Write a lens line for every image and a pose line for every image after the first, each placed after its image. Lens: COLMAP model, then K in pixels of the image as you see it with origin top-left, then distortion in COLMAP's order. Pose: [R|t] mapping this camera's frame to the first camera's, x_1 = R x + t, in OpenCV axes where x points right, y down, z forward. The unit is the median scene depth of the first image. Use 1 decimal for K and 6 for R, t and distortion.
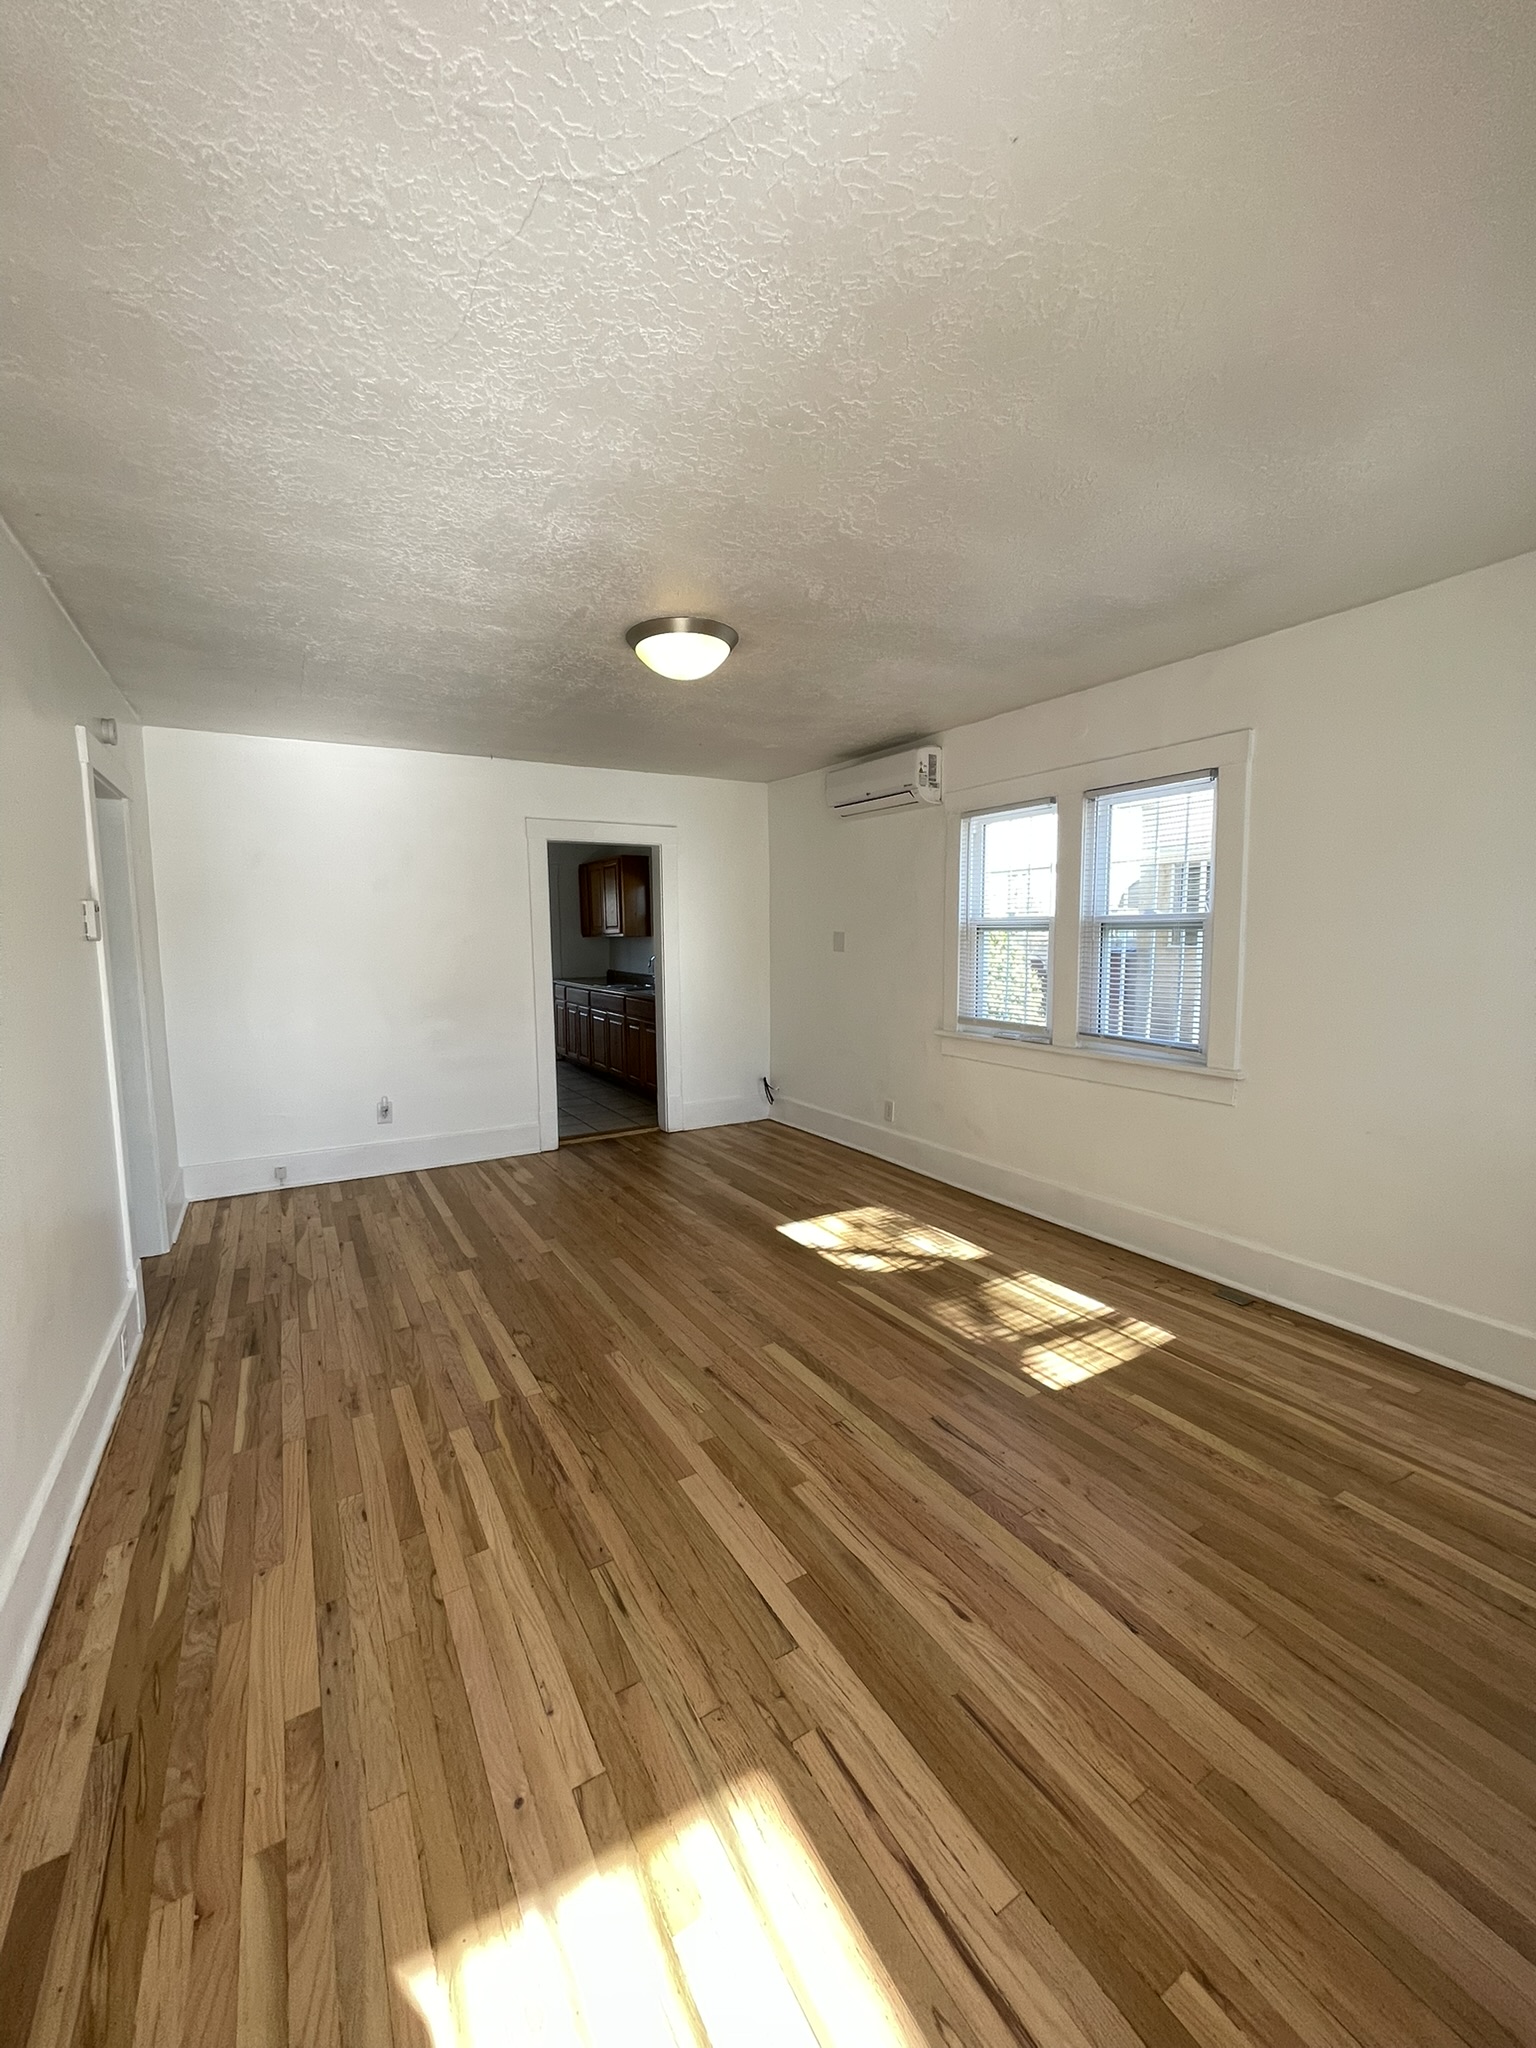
lens RADIAL K [[822.2, 0, 768.9], [0, 822.2, 1020.0], [0, 0, 1]] dist [-0.011059, 0.000149]
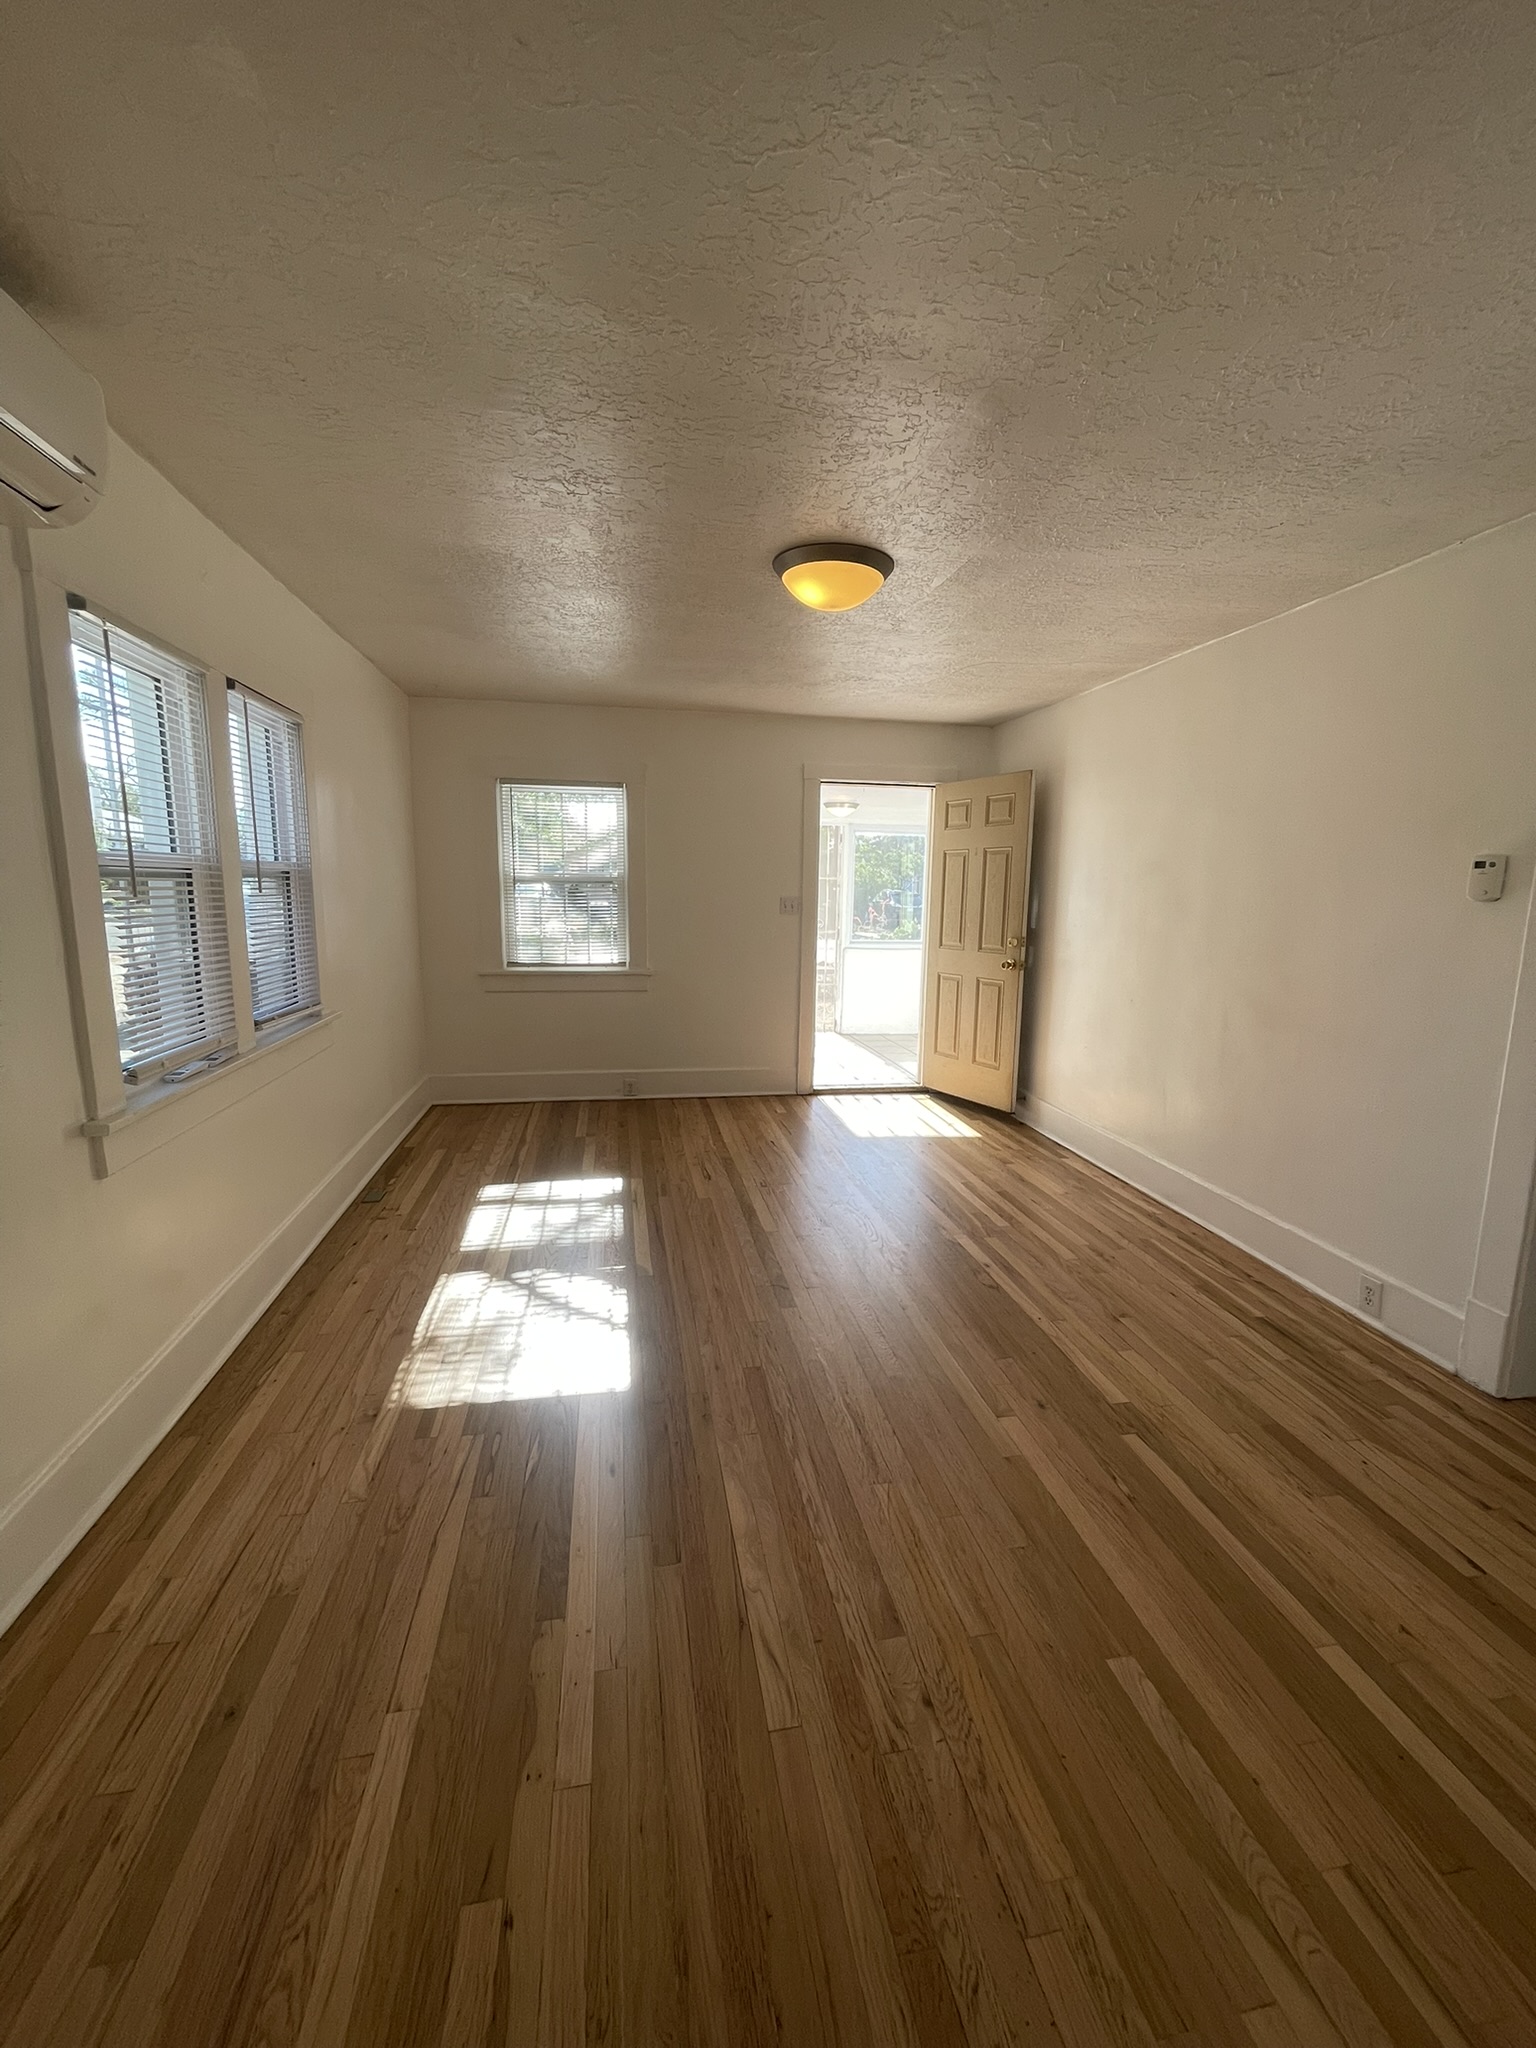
lens RADIAL K [[822.2, 0, 768.9], [0, 822.2, 1020.0], [0, 0, 1]] dist [-0.011059, 0.000149]
pose [[-0.939209, -0.060674, 0.337943, -0.377239], [0.031026, 0.965237, 0.259527, -0.211585], [-0.341941, 0.254235, -0.904677, 1.967527]]
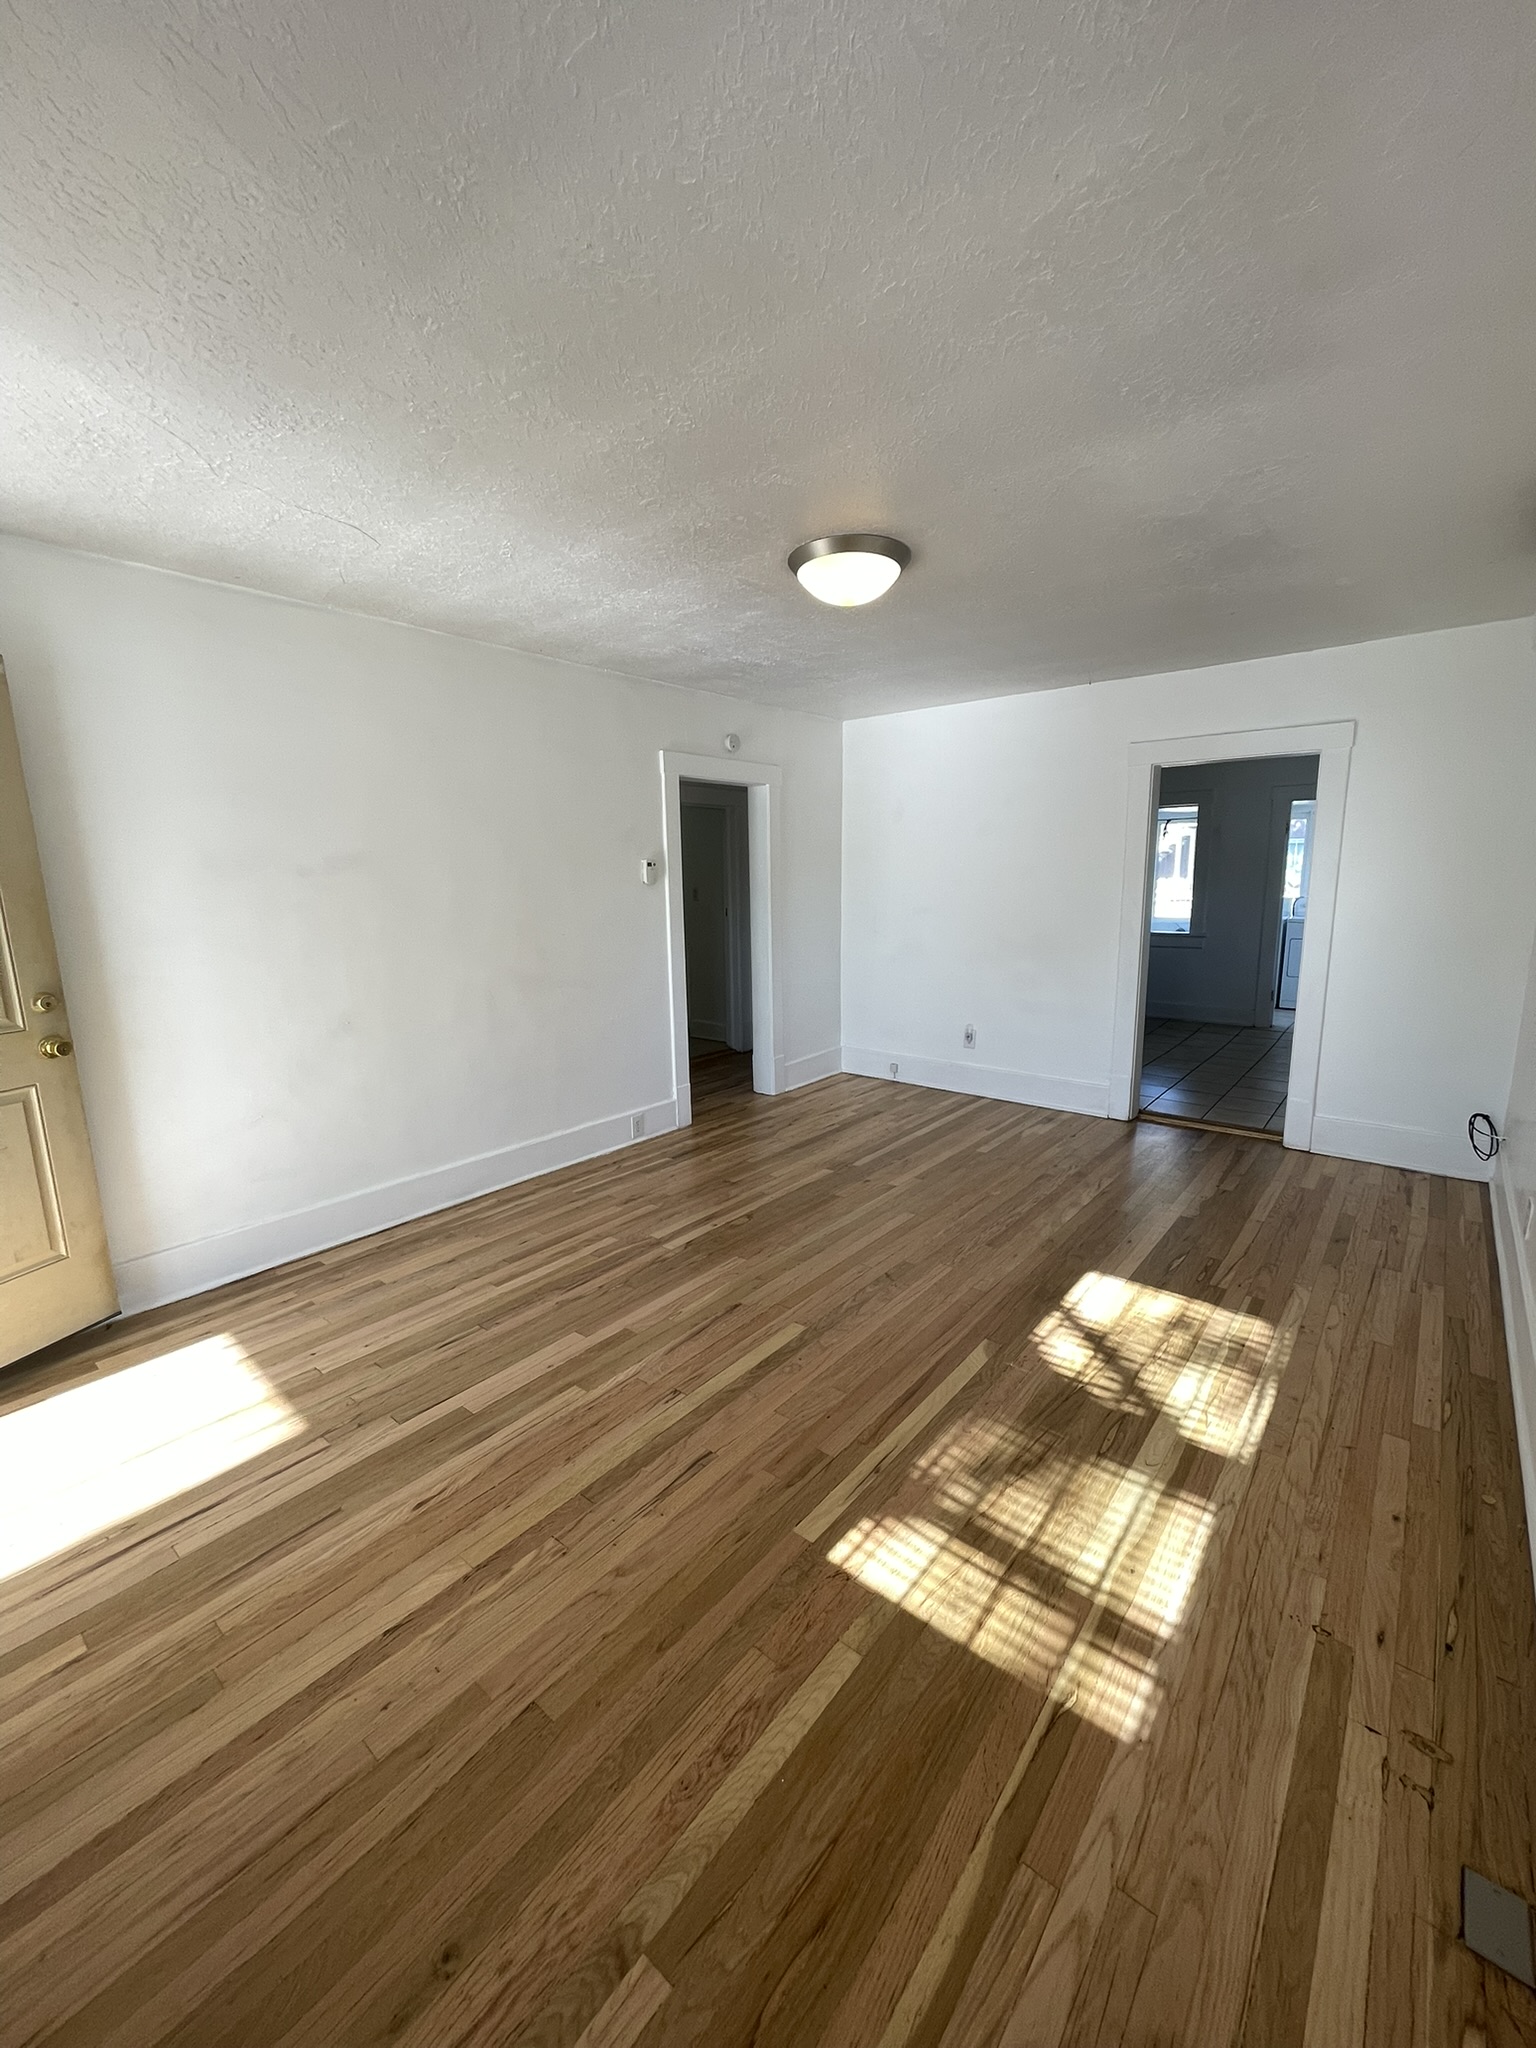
lens RADIAL K [[822.2, 0, 768.9], [0, 822.2, 1020.0], [0, 0, 1]] dist [-0.011059, 0.000149]
pose [[0.341911, 0.171275, -0.923992, 0.784578], [-0.093510, 0.984571, 0.147902, -0.085906], [0.935068, 0.035833, 0.352651, 0.604810]]
